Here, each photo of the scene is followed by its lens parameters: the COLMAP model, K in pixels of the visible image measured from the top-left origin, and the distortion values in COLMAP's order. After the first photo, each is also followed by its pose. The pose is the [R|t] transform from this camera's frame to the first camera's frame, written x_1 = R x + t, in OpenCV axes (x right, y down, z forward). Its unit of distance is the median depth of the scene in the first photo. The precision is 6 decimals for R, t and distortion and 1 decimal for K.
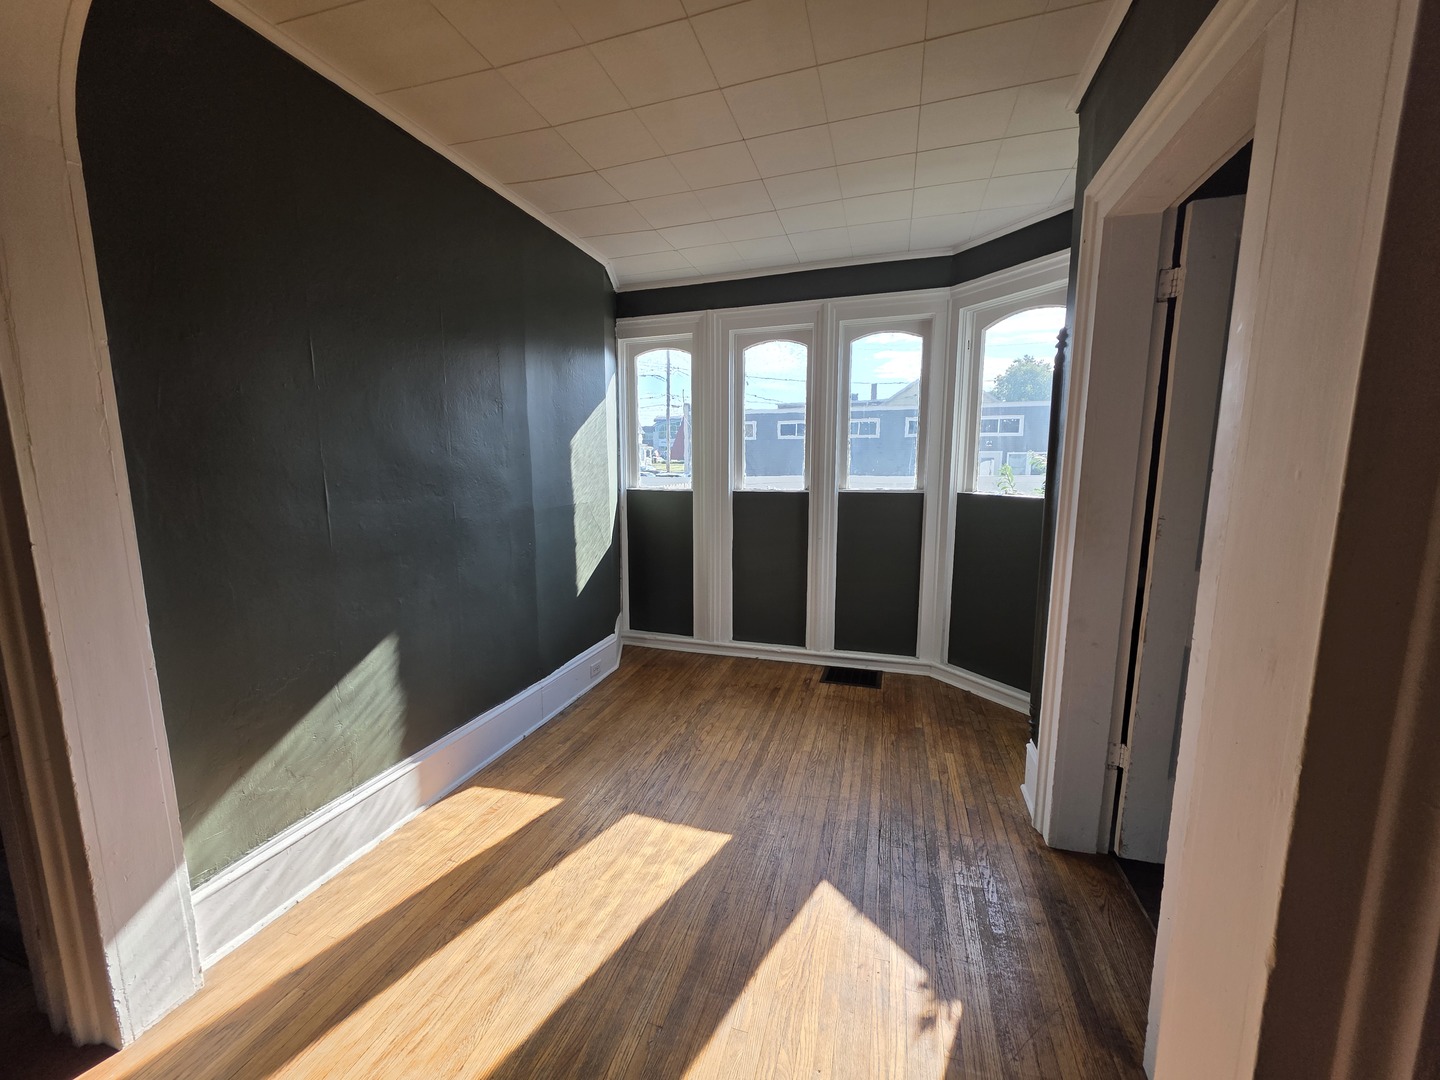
lens RADIAL K [[581.7, 0, 709.0], [0, 581.7, 541.5], [0, 0, 1]] dist [0.000502, 0.000991]
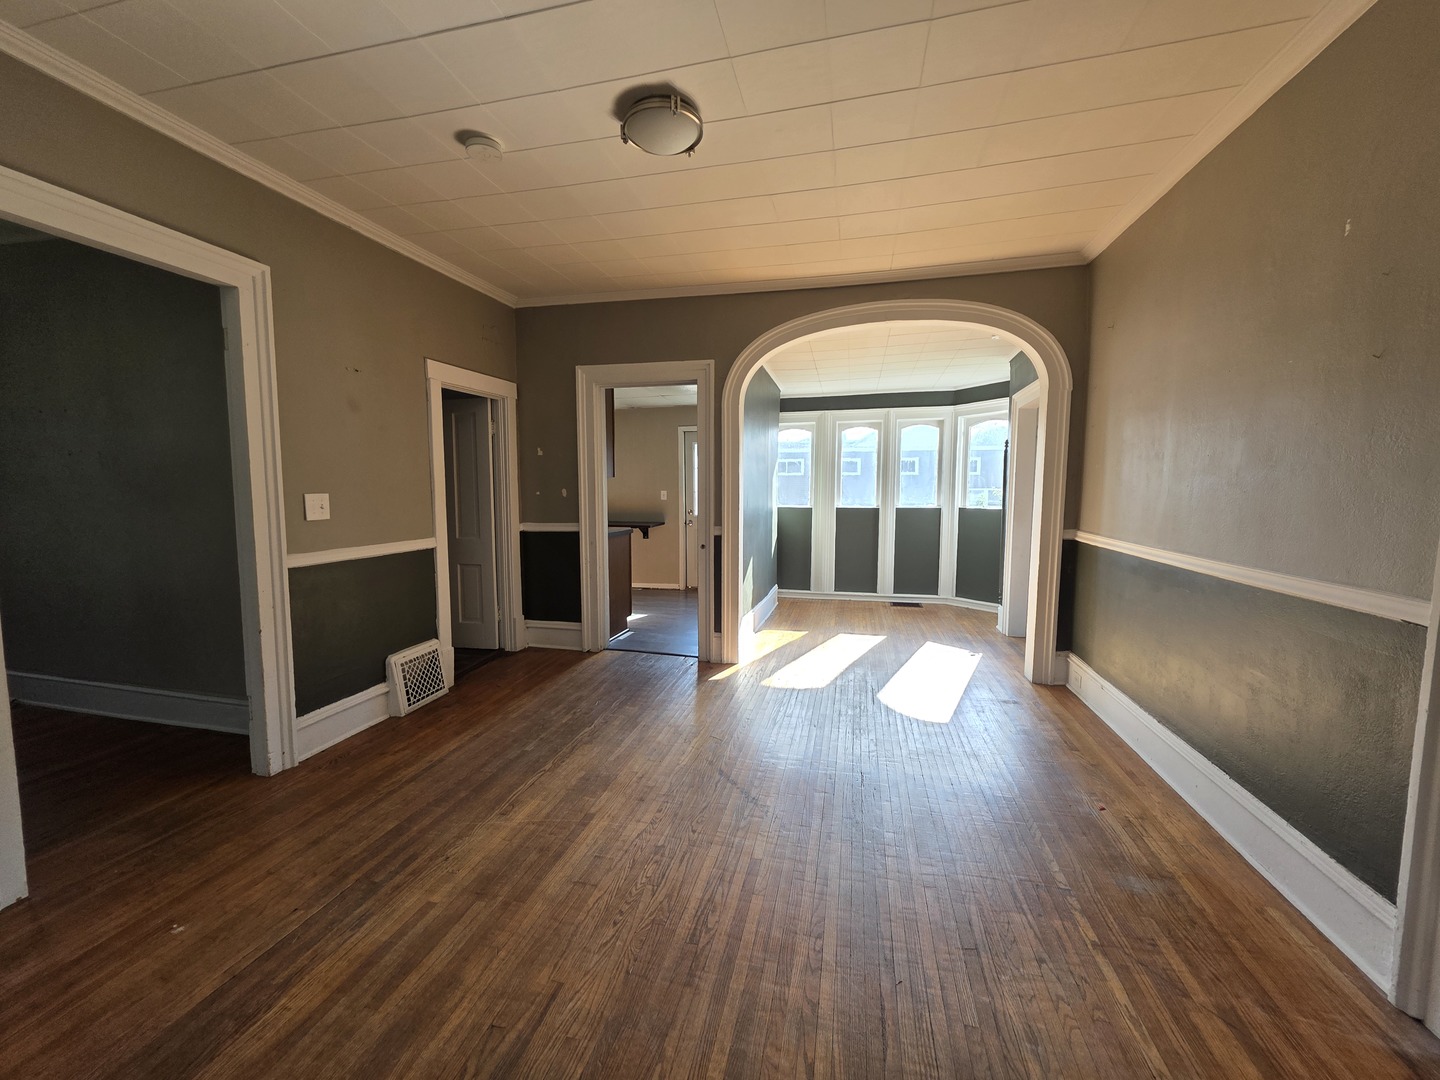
lens RADIAL K [[581.7, 0, 722.6], [0, 581.7, 542.2], [0, 0, 1]] dist [0.000502, 0.000991]
pose [[0.996883, 0.001881, 0.078874, -0.524791], [0.002454, 0.998492, -0.054835, 0.139558], [-0.078859, 0.054858, 0.995375, -0.890914]]
